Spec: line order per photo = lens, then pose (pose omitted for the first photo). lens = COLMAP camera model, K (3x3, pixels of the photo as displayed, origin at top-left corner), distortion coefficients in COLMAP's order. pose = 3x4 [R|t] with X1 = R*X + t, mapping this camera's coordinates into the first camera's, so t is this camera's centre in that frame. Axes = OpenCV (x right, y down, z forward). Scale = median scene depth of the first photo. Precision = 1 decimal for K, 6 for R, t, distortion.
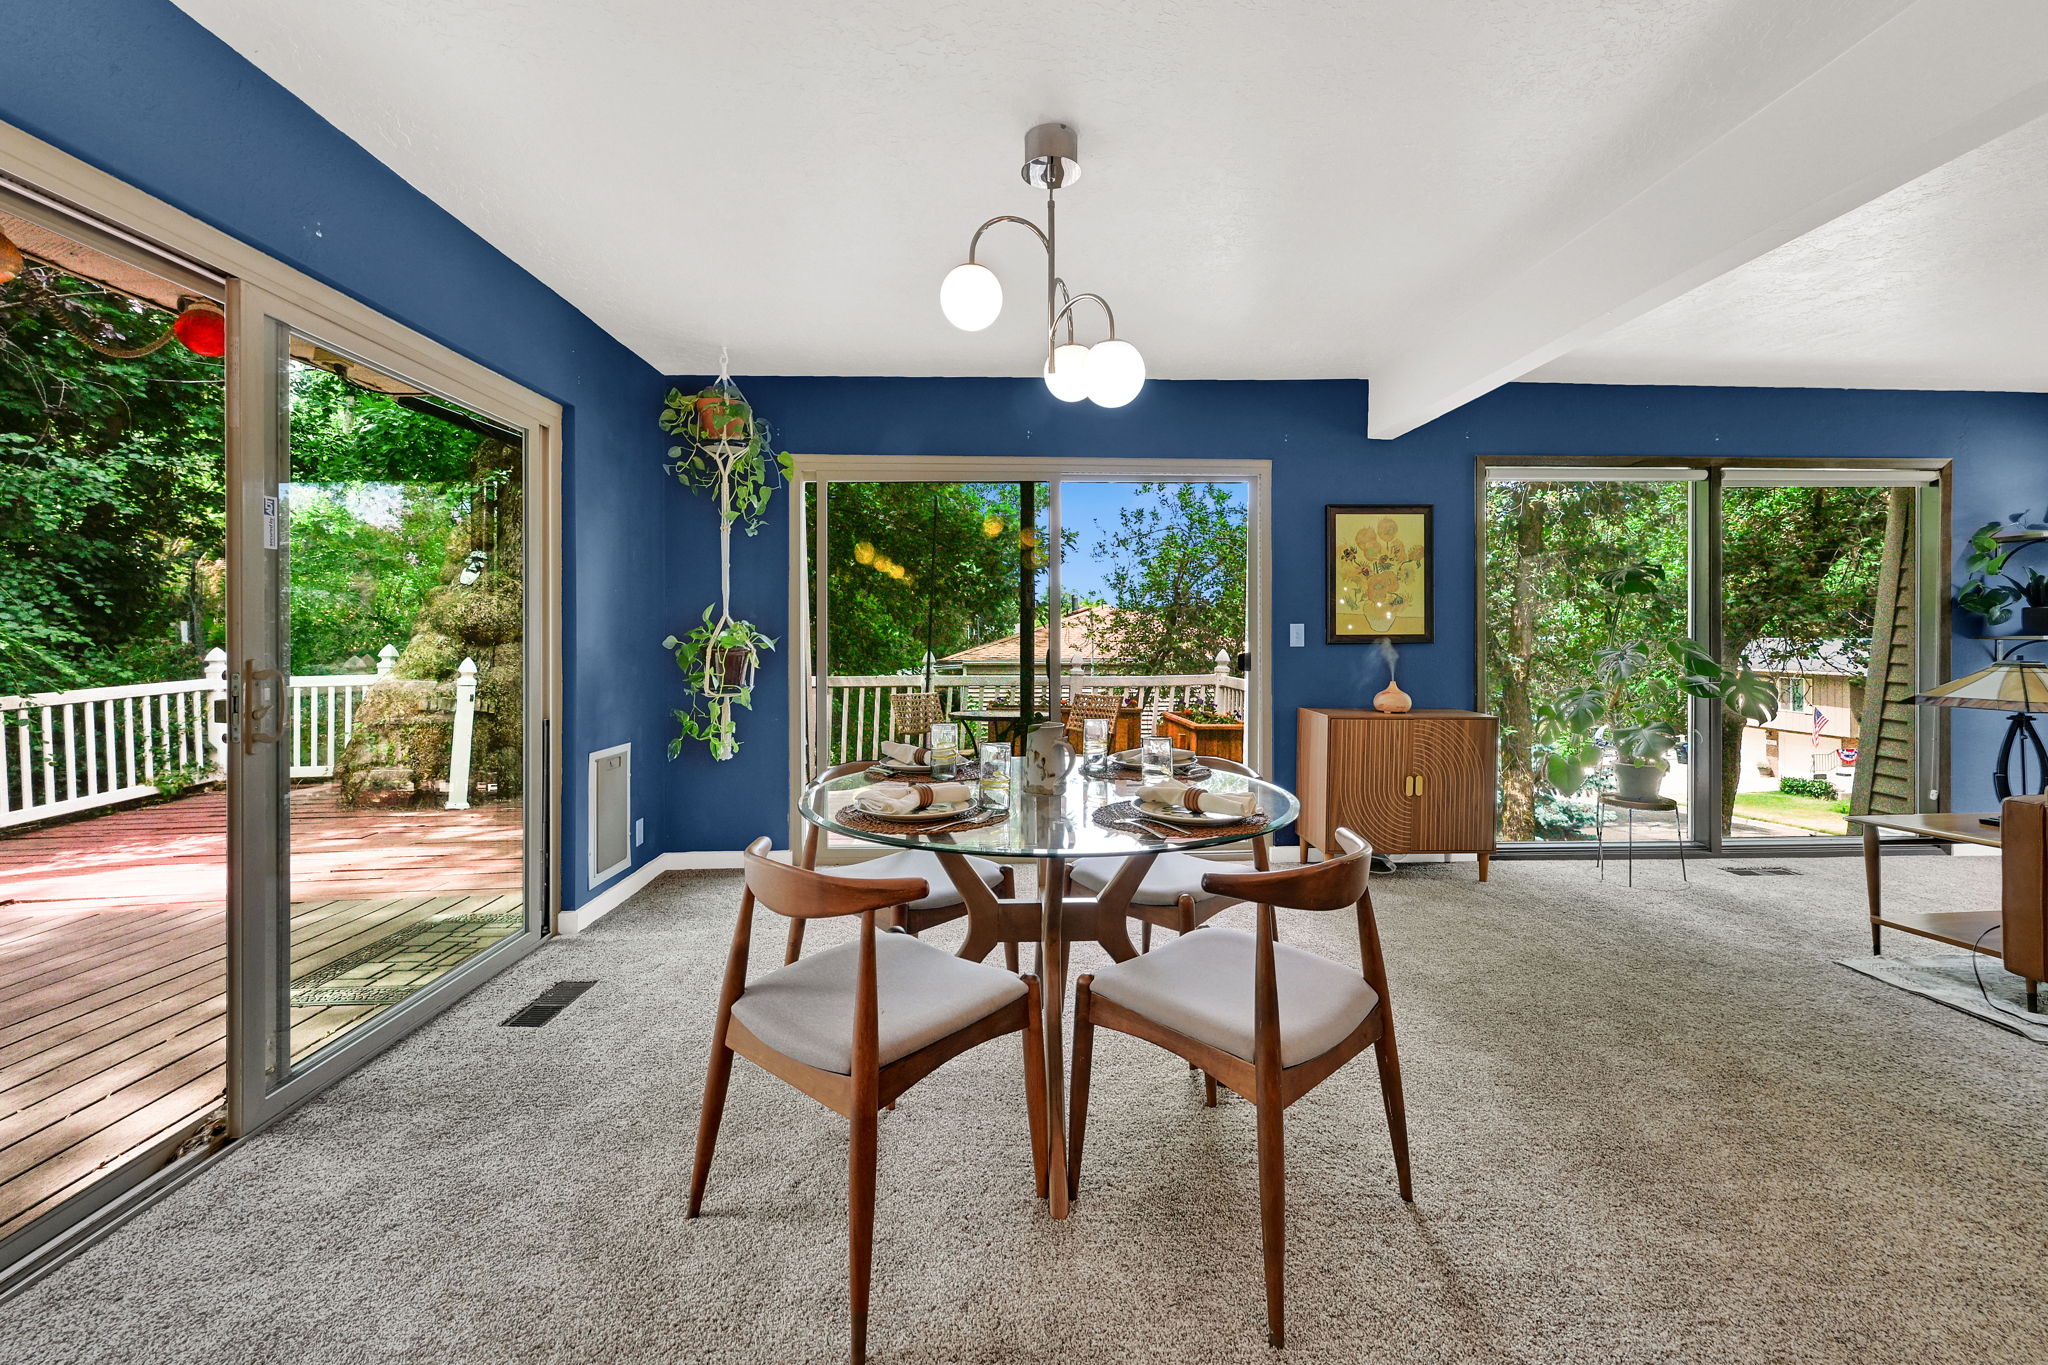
lens RADIAL K [[832.4, 0, 1032.2], [0, 832.4, 633.2], [0, 0, 1]] dist [-0.000302, -0.000062]
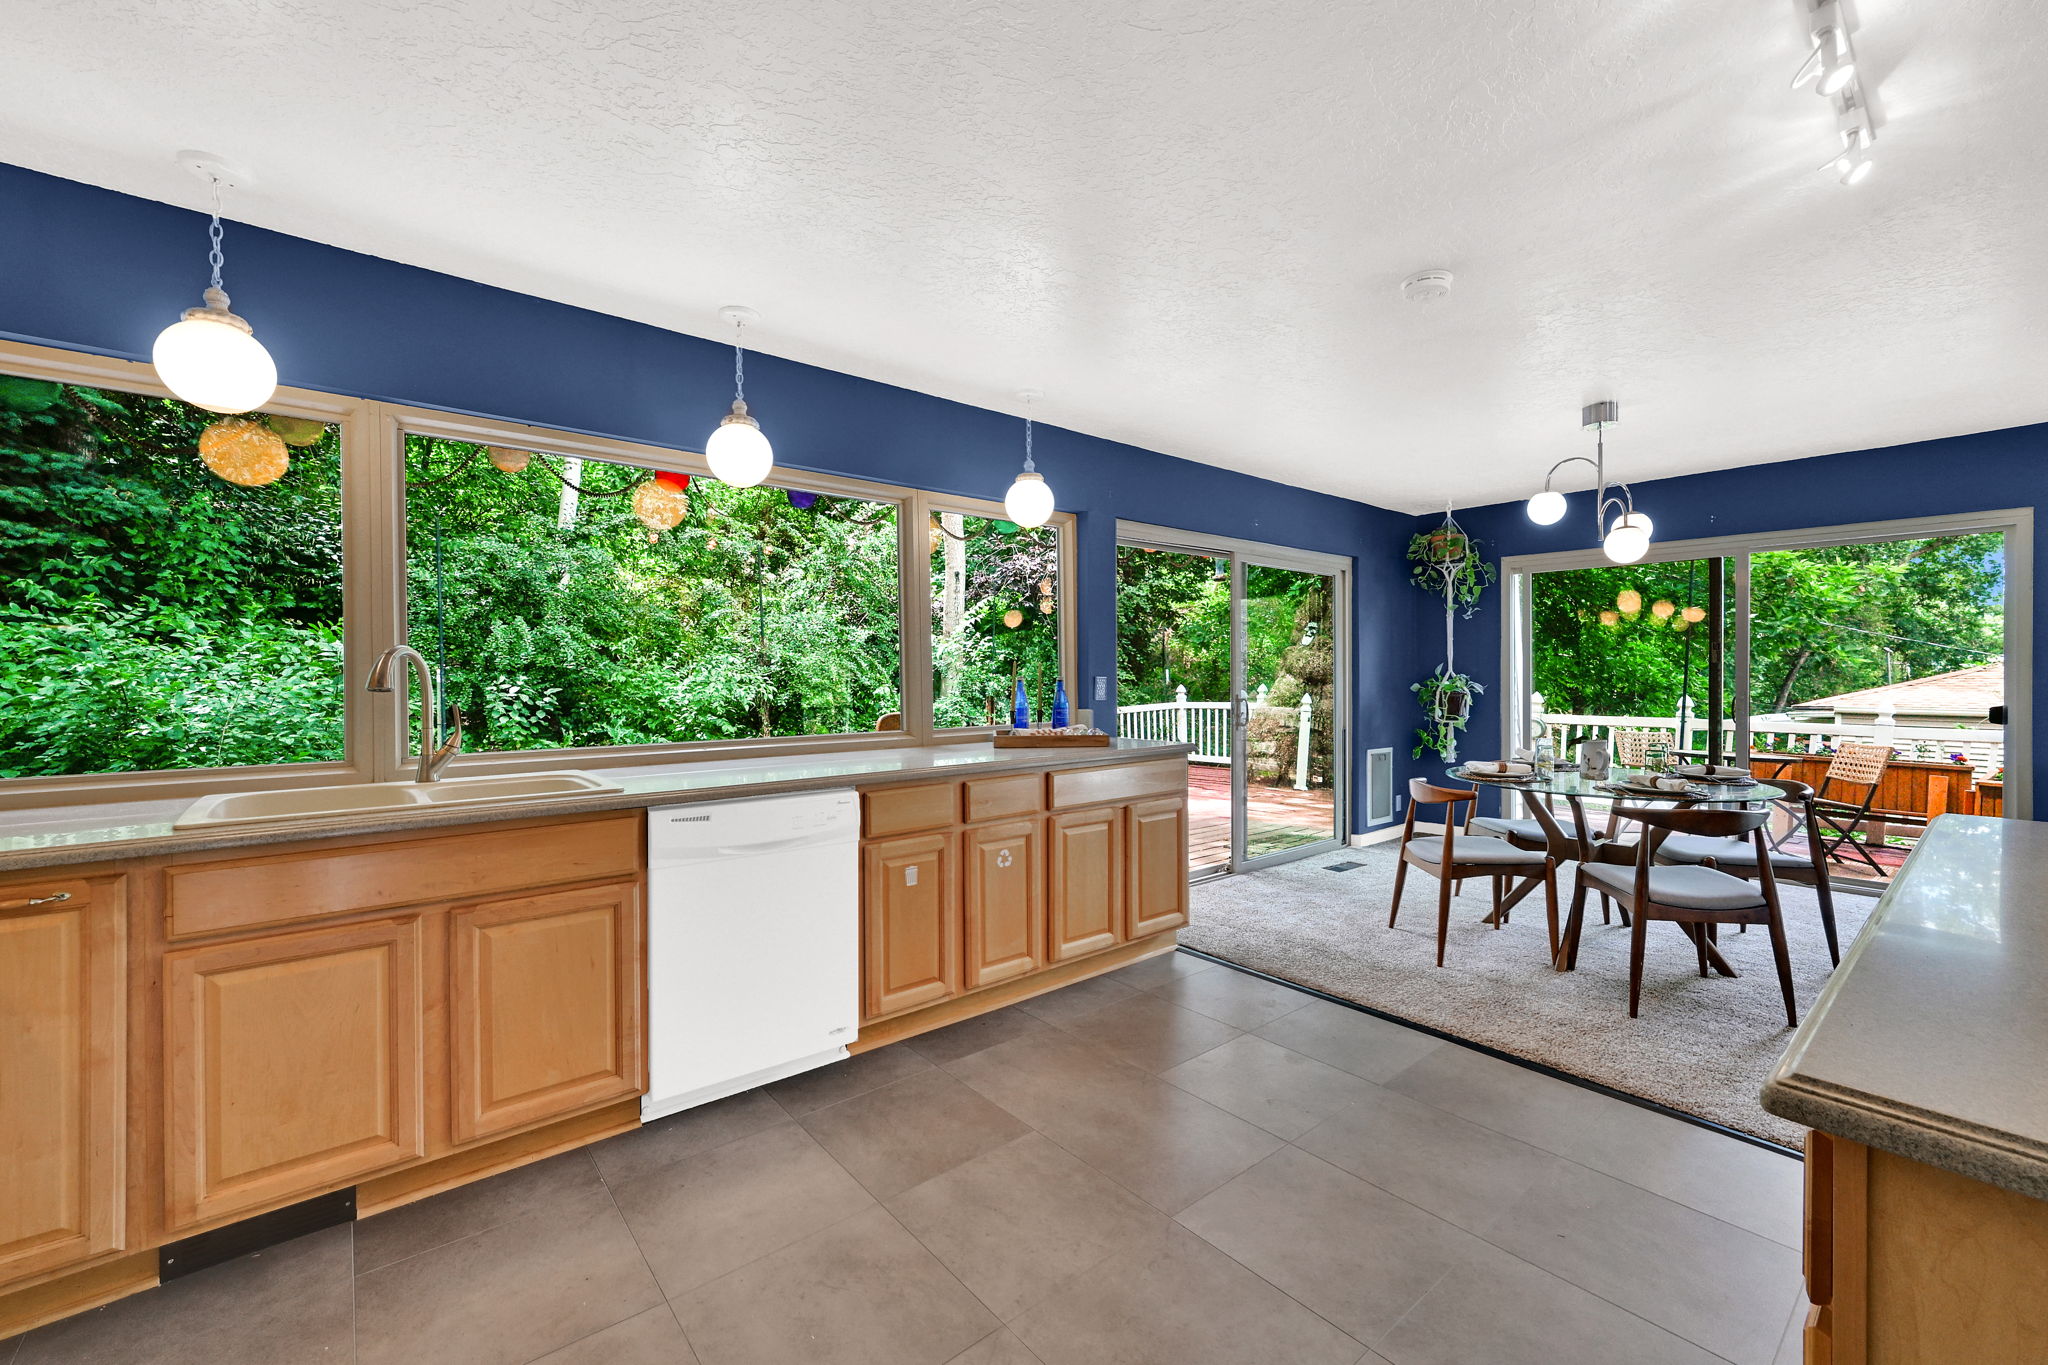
lens RADIAL K [[854.2, 0, 1062.6], [0, 854.2, 669.0], [0, 0, 1]] dist [0.034804, -0.000035]
pose [[0.644399, -0.001908, -0.764687, 0.353495], [0.001861, 0.999998, -0.000926, -0.021559], [0.764687, -0.000827, 0.644402, -0.531630]]
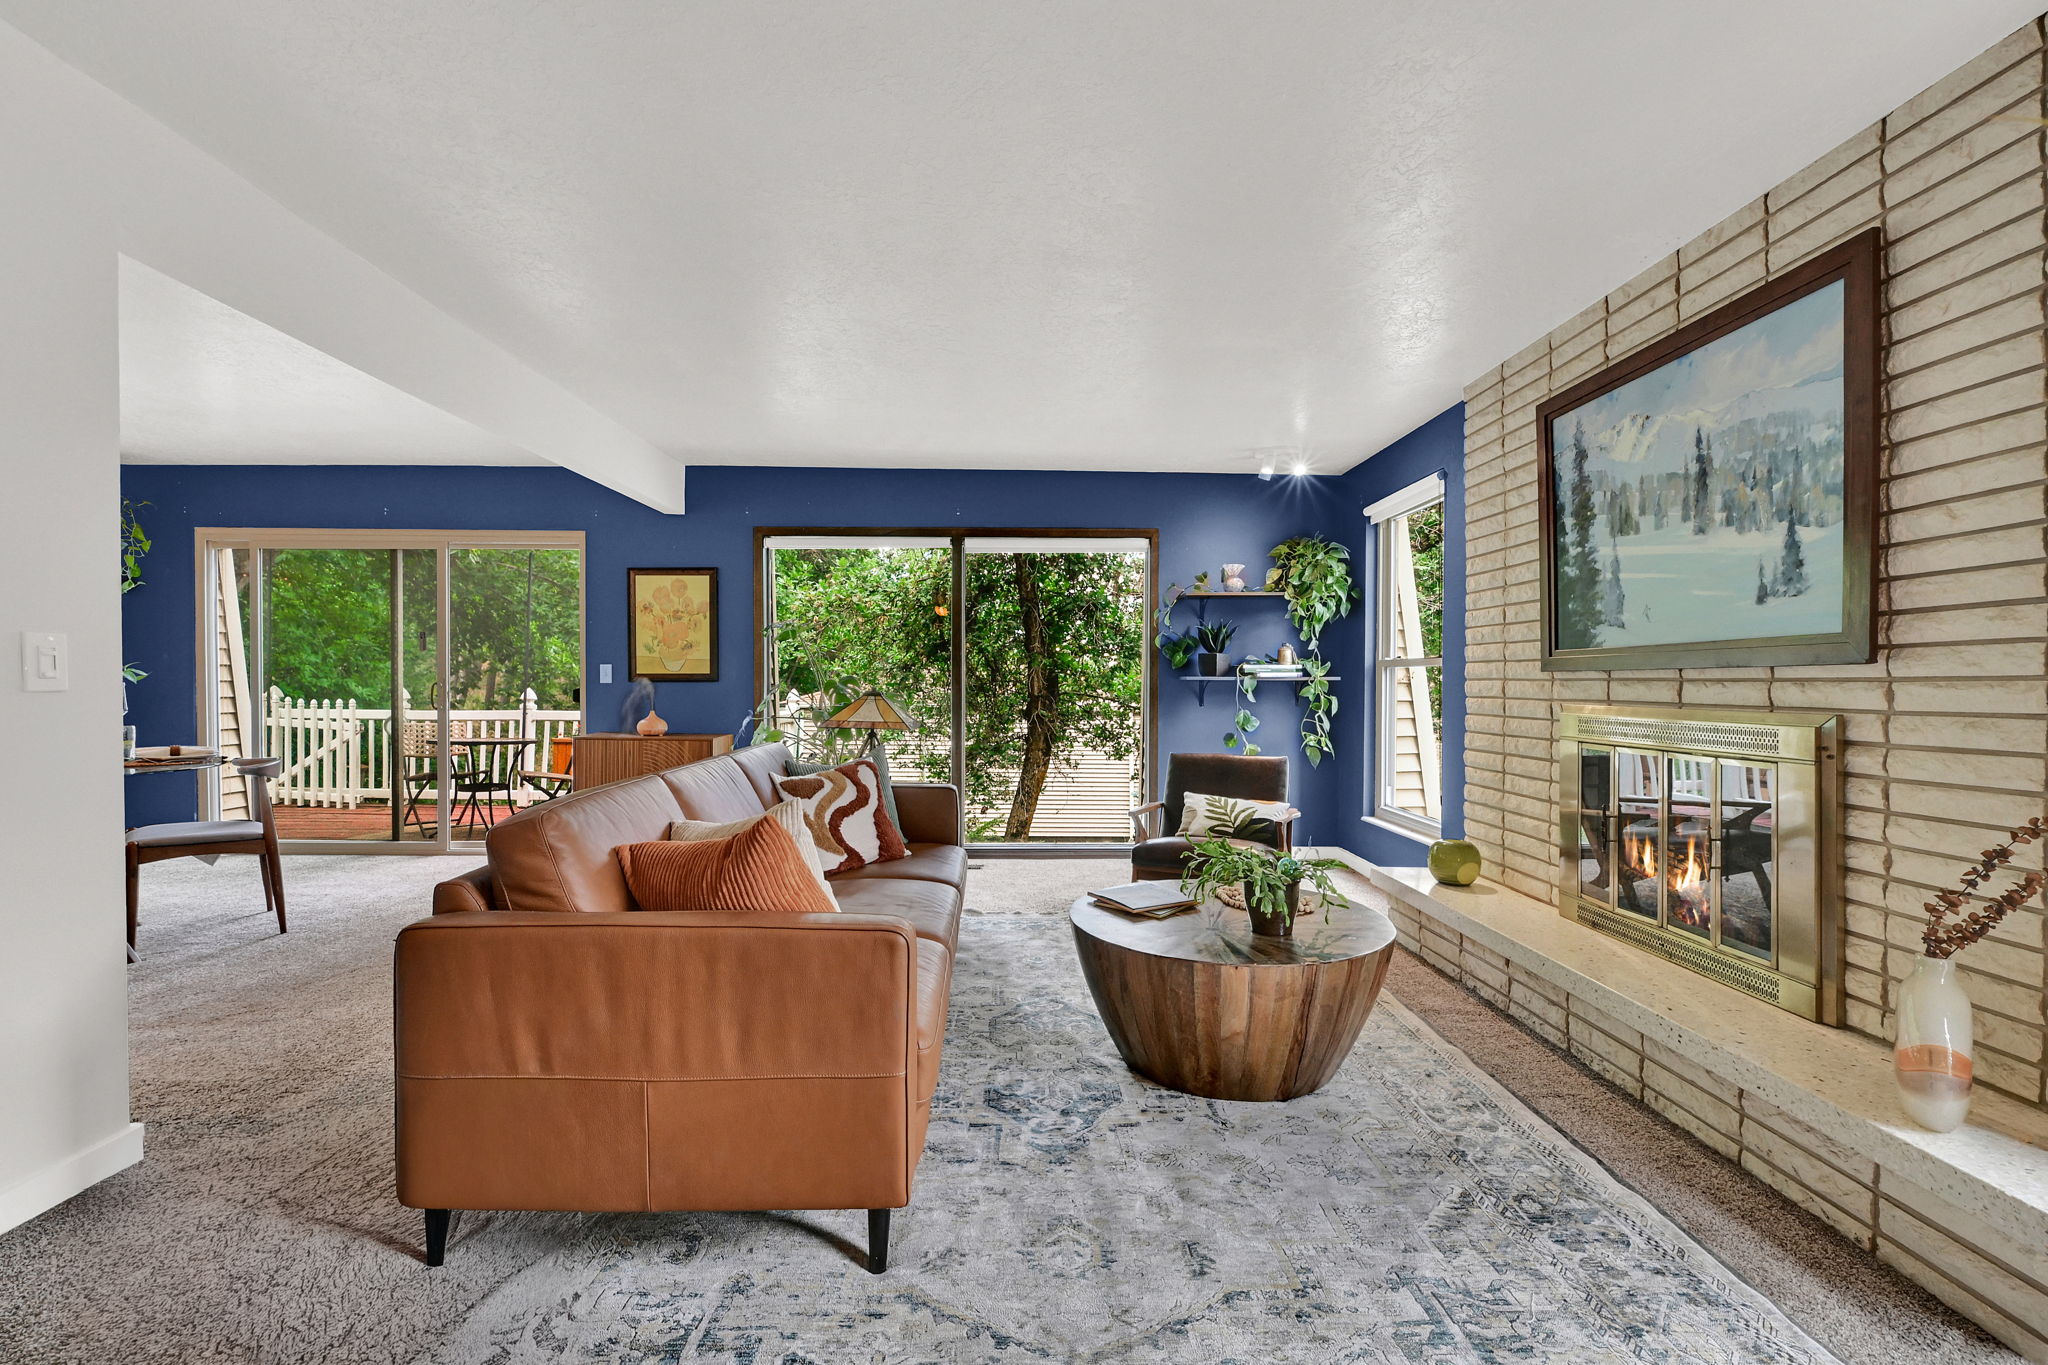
lens RADIAL K [[872.7, 0, 1022.2], [0, 872.7, 693.5], [0, 0, 1]] dist [0.000082, 0.000105]
pose [[0.999822, 0.006373, -0.017764, 0.972495], [-0.006085, 0.999850, 0.016228, 0.007309], [0.017865, -0.016117, 0.999710, -0.285821]]
